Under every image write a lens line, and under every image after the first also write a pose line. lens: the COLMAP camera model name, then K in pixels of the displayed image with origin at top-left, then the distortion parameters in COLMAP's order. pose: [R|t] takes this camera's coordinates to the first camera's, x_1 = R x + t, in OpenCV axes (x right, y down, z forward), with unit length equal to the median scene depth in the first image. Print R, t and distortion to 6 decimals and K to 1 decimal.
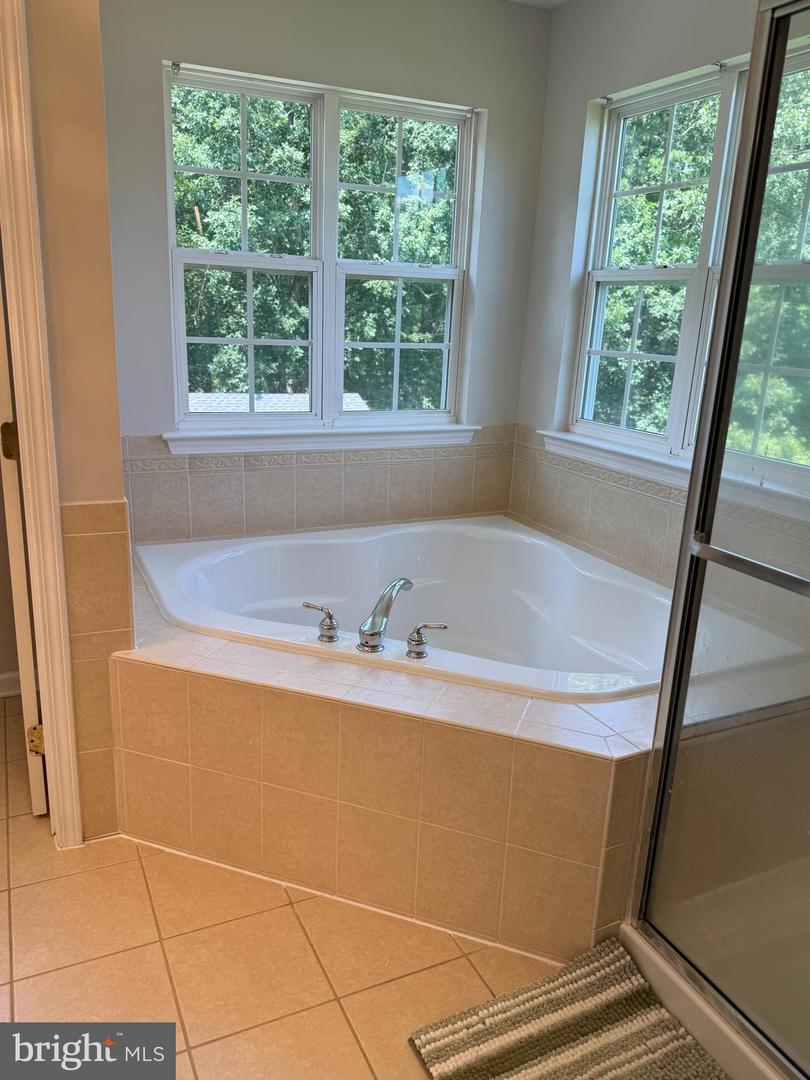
lens RADIAL K [[810.0, 0, 404.3], [0, 810.0, 538.2], [0, 0, 1]] dist [0.058535, -0.072456]
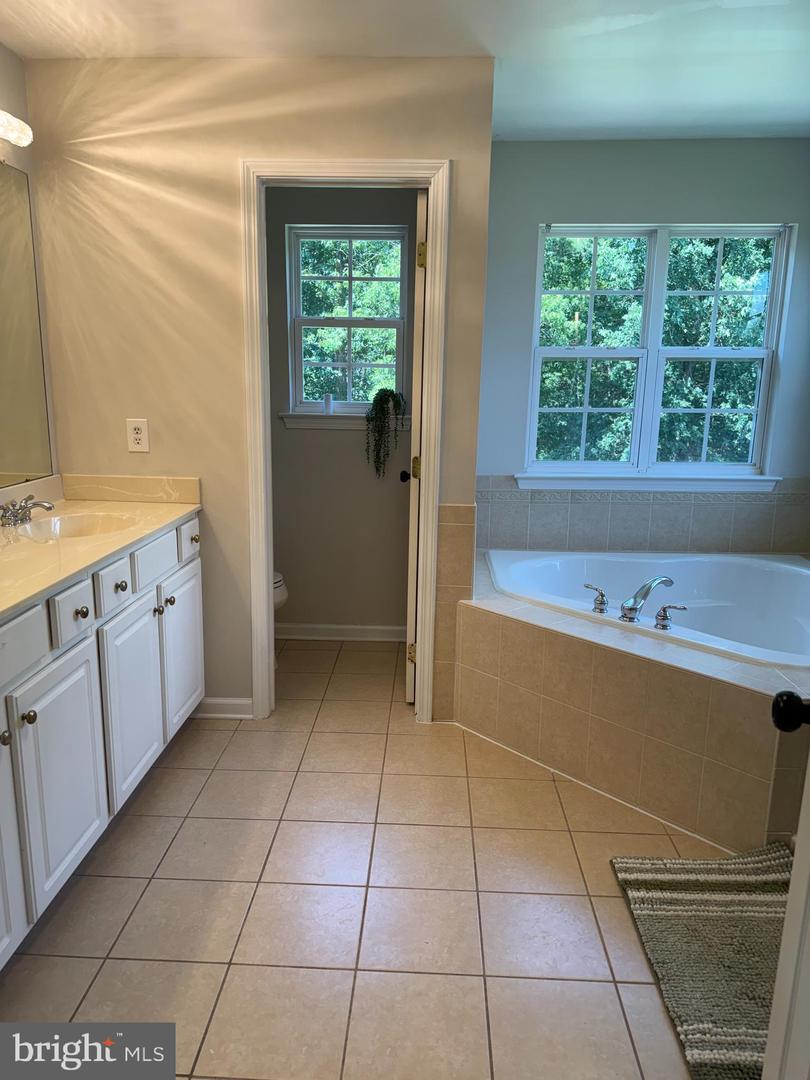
lens RADIAL K [[752.4, 0, 405.3], [0, 752.4, 538.2], [0, 0, 1]] dist [0.059176, -0.068193]
pose [[0.884153, 0.064626, -0.462707, 0.214425], [-0.104636, 0.992619, -0.061303, 0.118386], [0.455330, 0.102617, 0.884389, -0.348542]]
